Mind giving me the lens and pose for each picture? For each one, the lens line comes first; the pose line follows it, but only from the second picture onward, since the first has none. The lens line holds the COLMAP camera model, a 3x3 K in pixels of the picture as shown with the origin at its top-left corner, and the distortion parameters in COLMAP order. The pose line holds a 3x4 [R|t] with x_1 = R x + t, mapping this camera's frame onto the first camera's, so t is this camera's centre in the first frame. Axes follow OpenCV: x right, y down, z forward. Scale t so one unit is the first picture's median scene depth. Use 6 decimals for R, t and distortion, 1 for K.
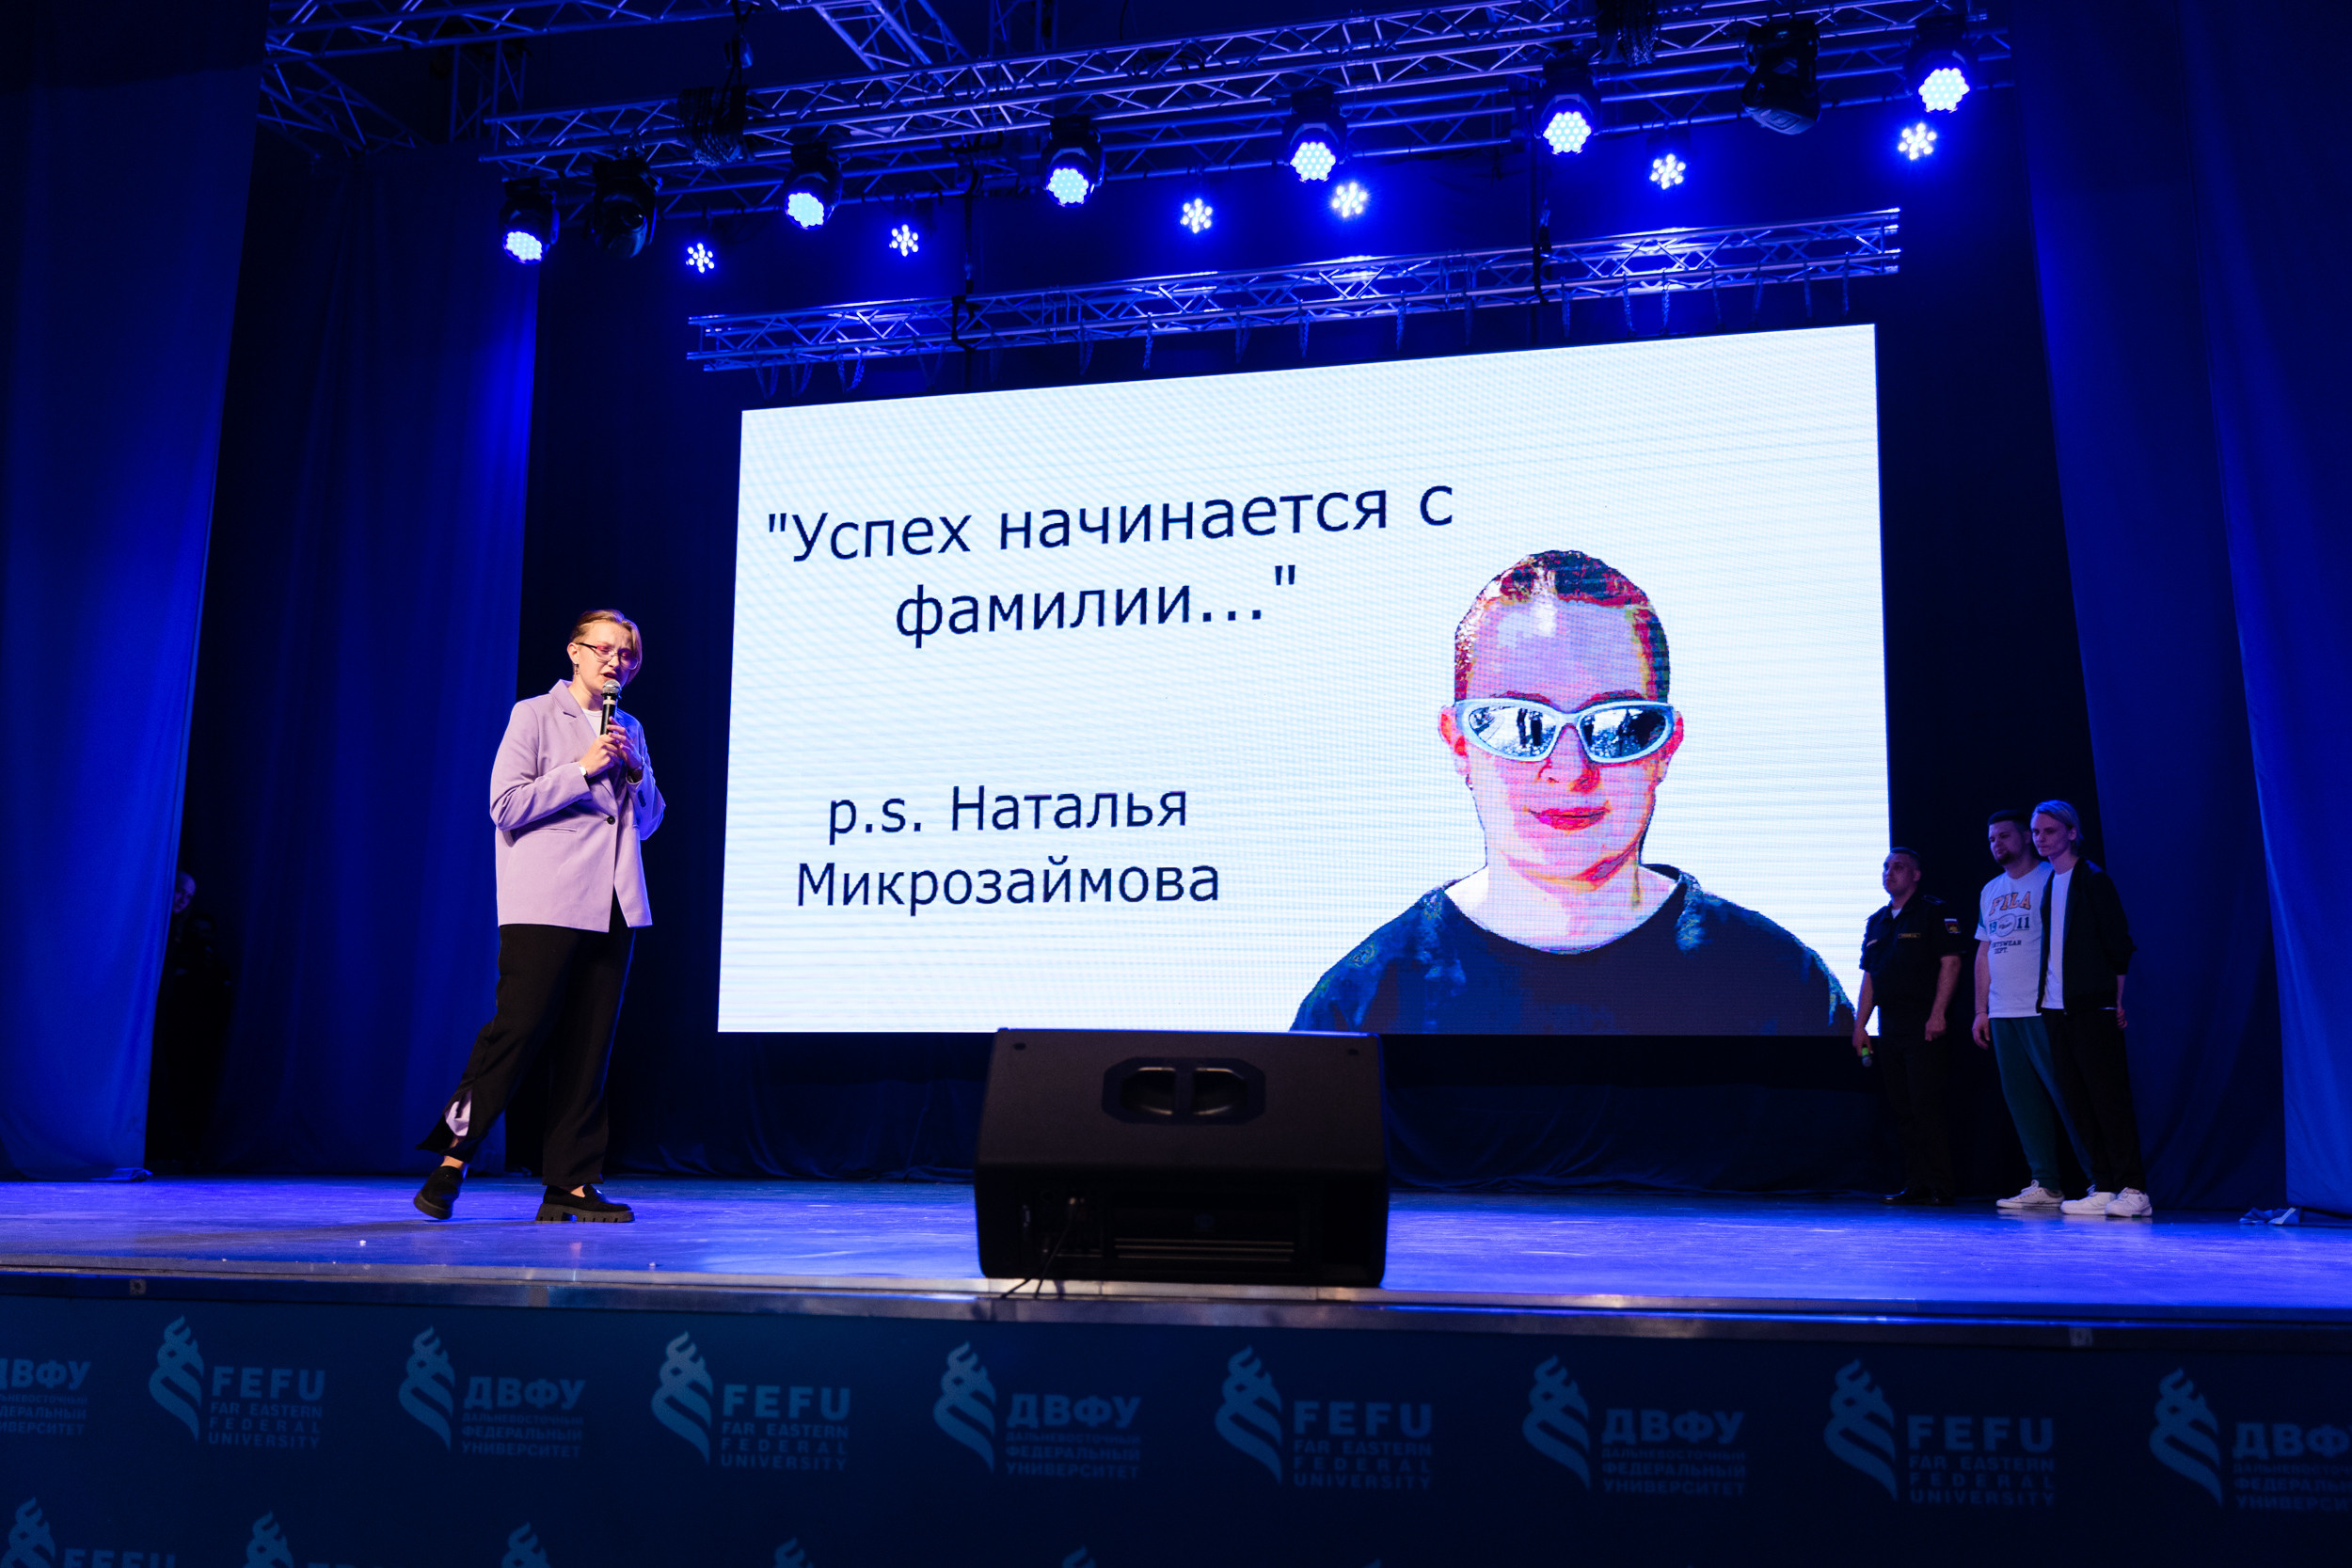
lens RADIAL K [[2391.7, 0, 1176.0], [0, 2391.7, 786.4], [0, 0, 1]] dist [0.016100, 0.000000]
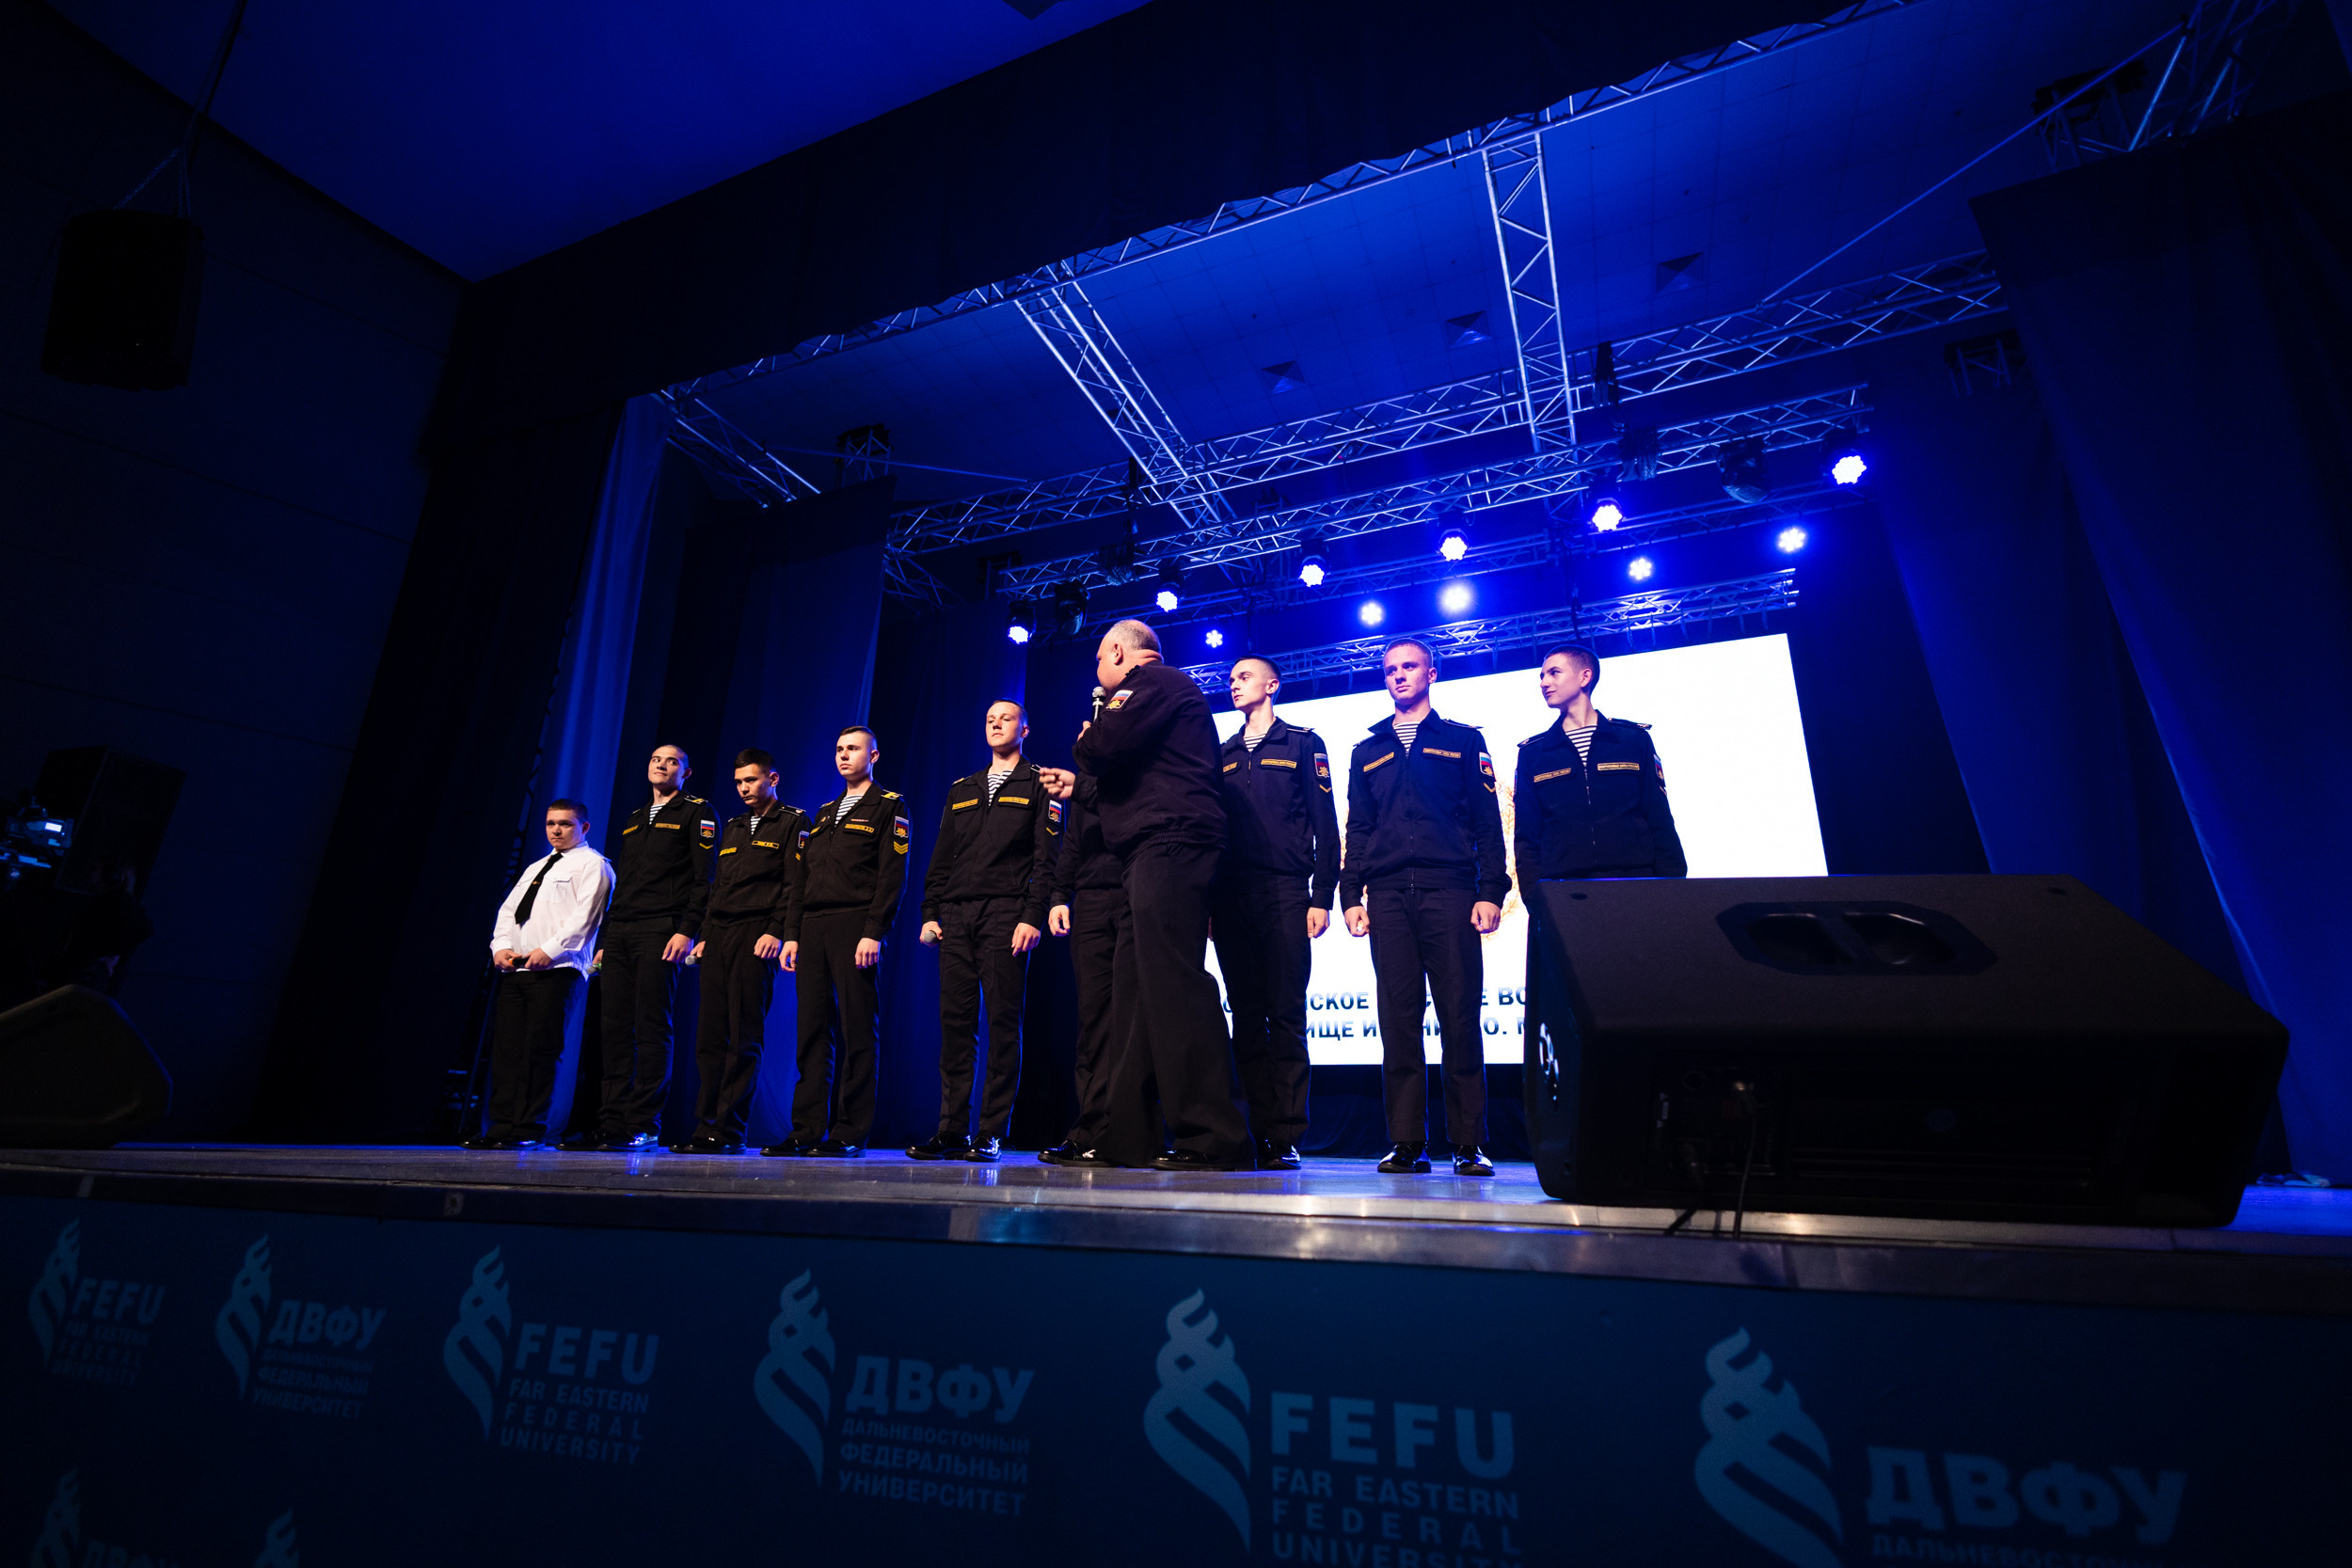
lens RADIAL K [[1089.2, 0, 1173.8], [0, 1089.2, 785.5], [0, 0, 1]] dist [0.015305, -0.001191]
pose [[0.991425, -0.037424, -0.125202, -0.165922], [0.015298, 0.984766, -0.173213, 0.145971], [0.129777, 0.169812, 0.976894, 0.687350]]
